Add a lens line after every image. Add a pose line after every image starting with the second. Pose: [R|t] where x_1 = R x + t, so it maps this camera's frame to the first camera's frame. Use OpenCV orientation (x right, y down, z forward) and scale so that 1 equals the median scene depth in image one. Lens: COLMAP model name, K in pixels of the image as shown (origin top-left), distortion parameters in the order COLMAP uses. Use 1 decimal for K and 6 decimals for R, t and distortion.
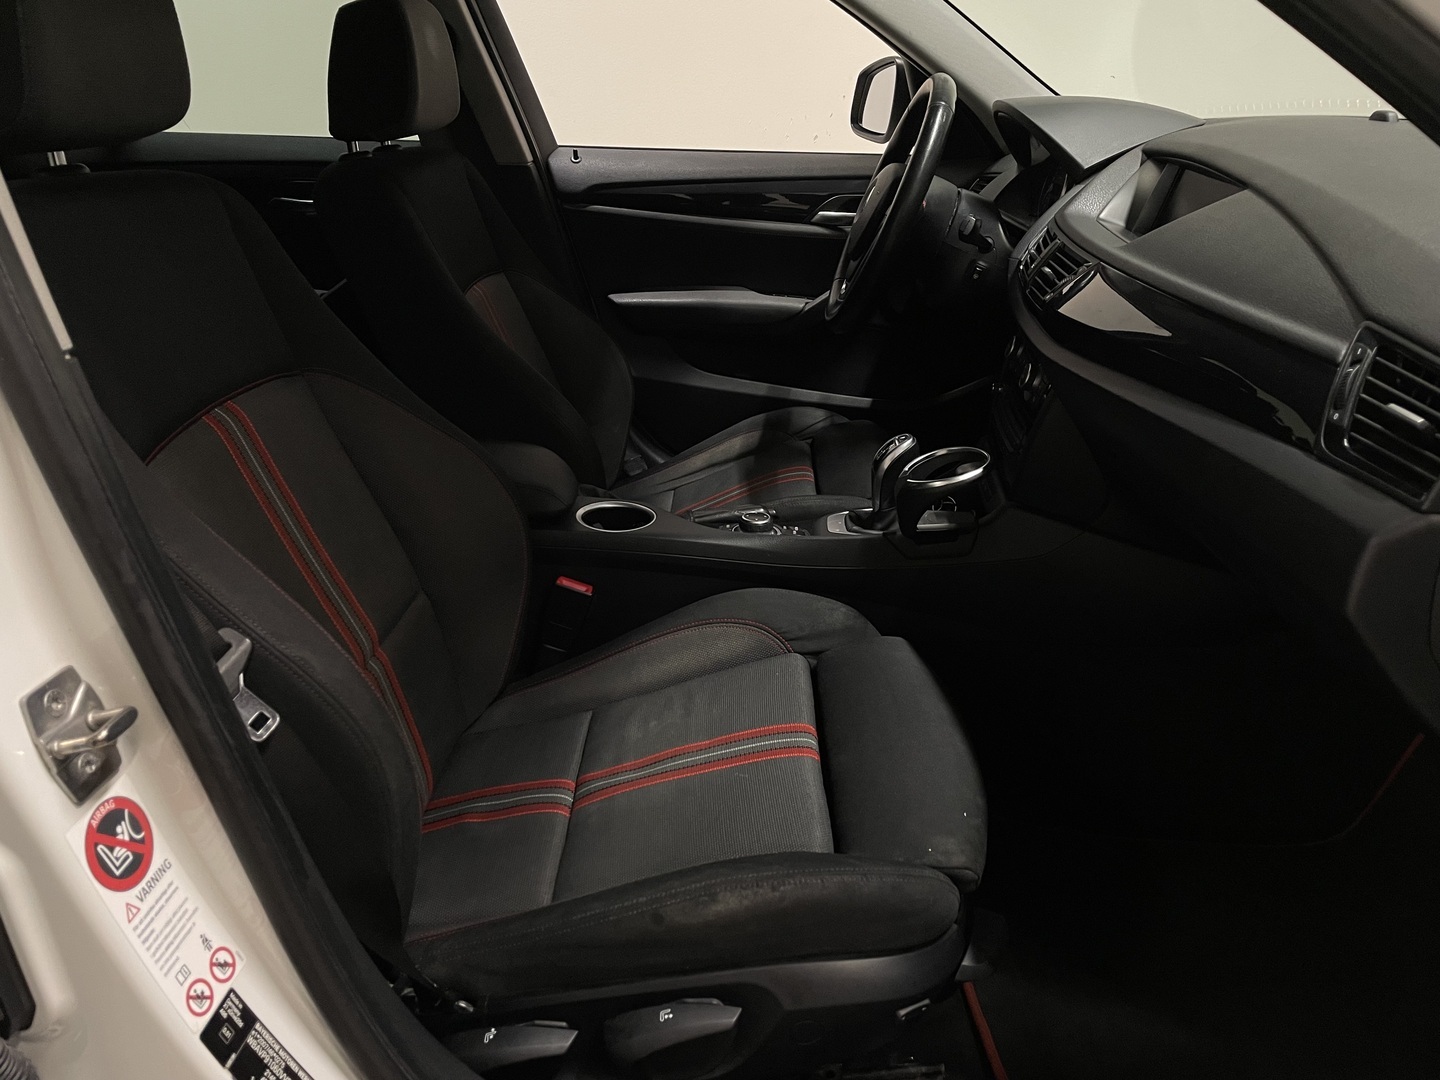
lens RADIAL K [[1104.1, 0, 727.7], [0, 1104.1, 533.5], [0, 0, 1]] dist [0.094695, -0.103841]
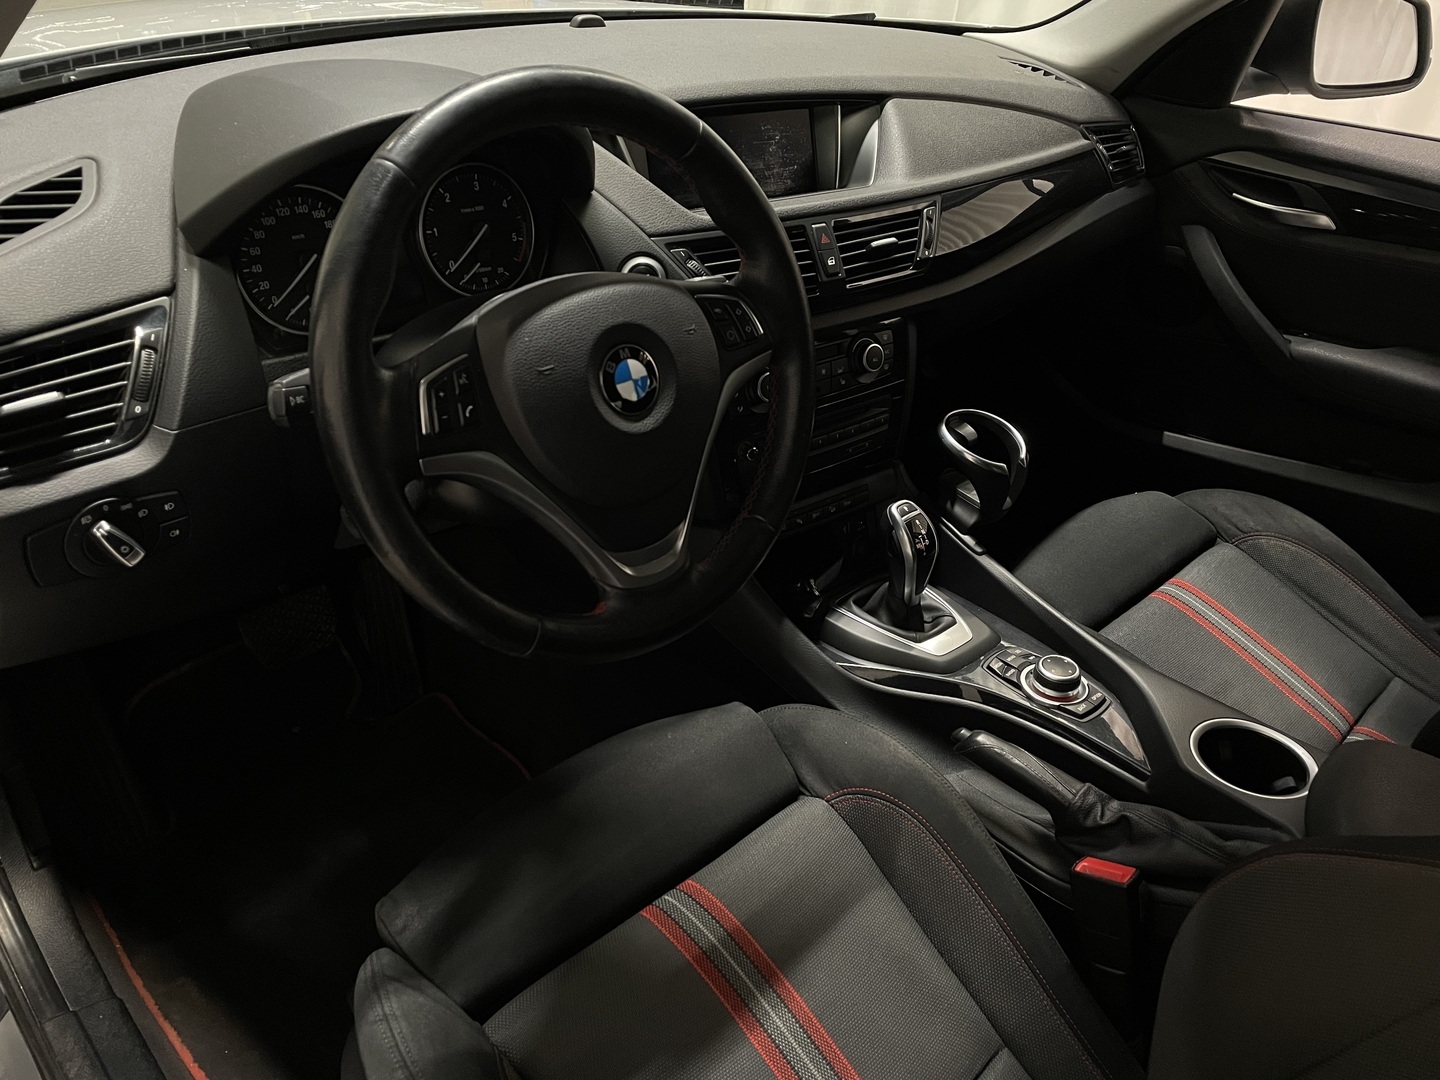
lens RADIAL K [[1104.1, 0, 727.7], [0, 1104.1, 533.5], [0, 0, 1]] dist [0.094695, -0.103841]
pose [[-0.711218, -0.417526, 0.565544, -0.226202], [0.196595, 0.654268, 0.730263, -0.739350], [-0.674921, 0.630560, -0.383243, 1.524119]]
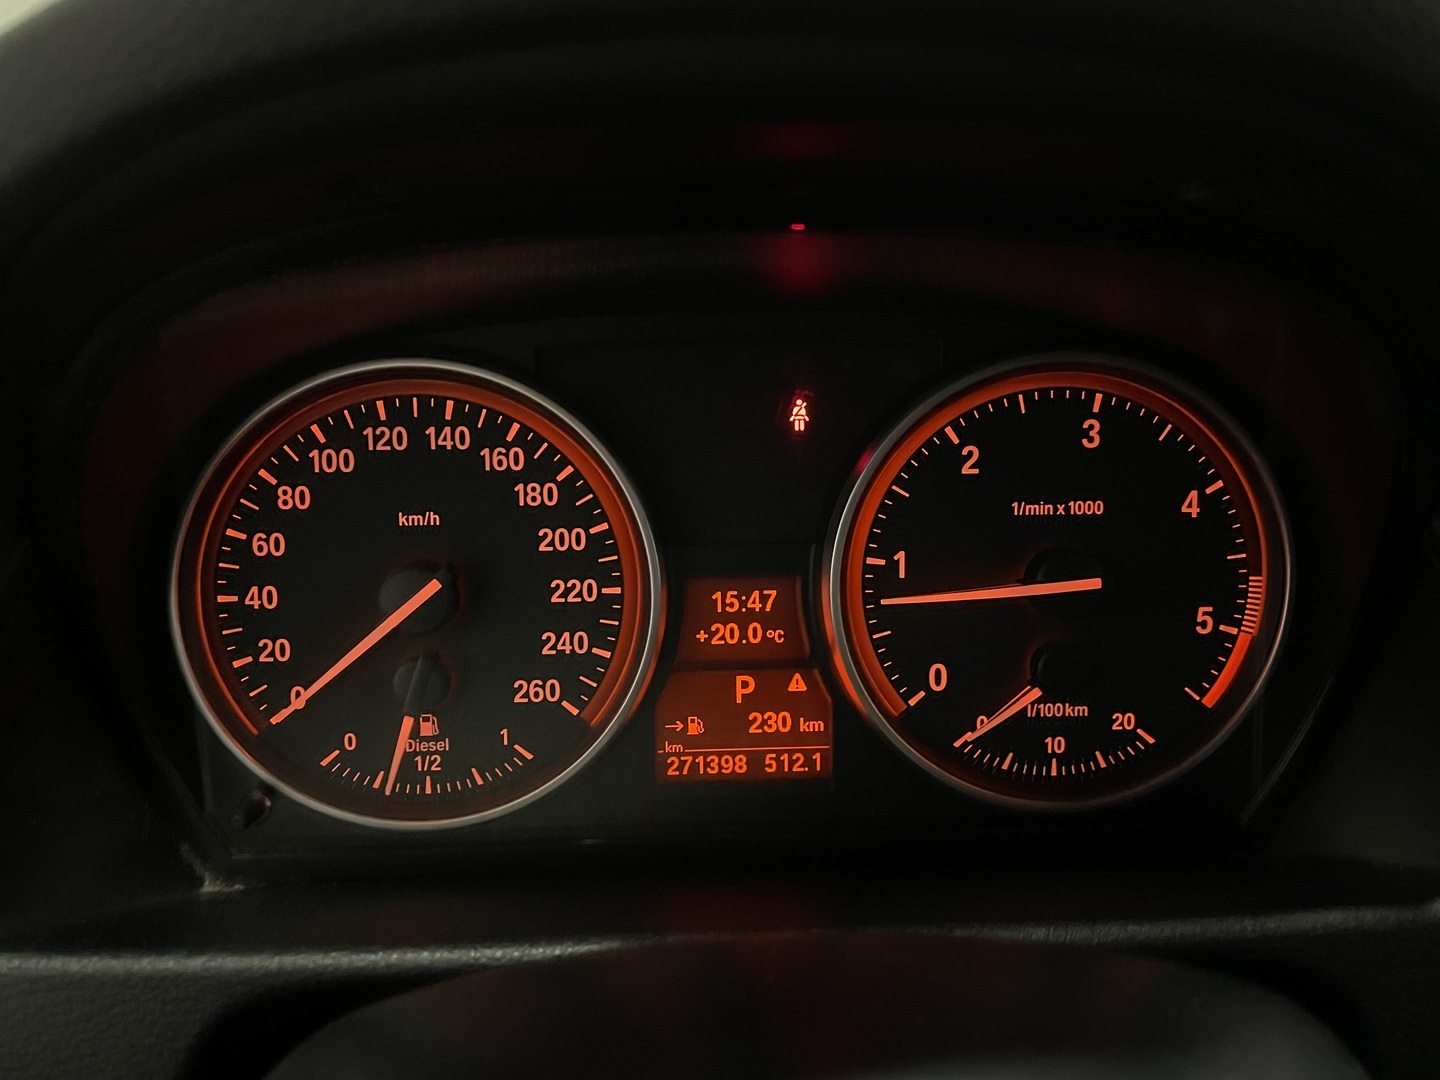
lens RADIAL K [[1104.1, 0, 727.7], [0, 1104.1, 533.5], [0, 0, 1]] dist [0.094695, -0.103841]
pose [[-0.073436, -0.329208, 0.941398, 0.201387], [0.382786, 0.862342, 0.331422, -0.465863], [-0.920914, 0.384692, 0.062689, 1.268426]]
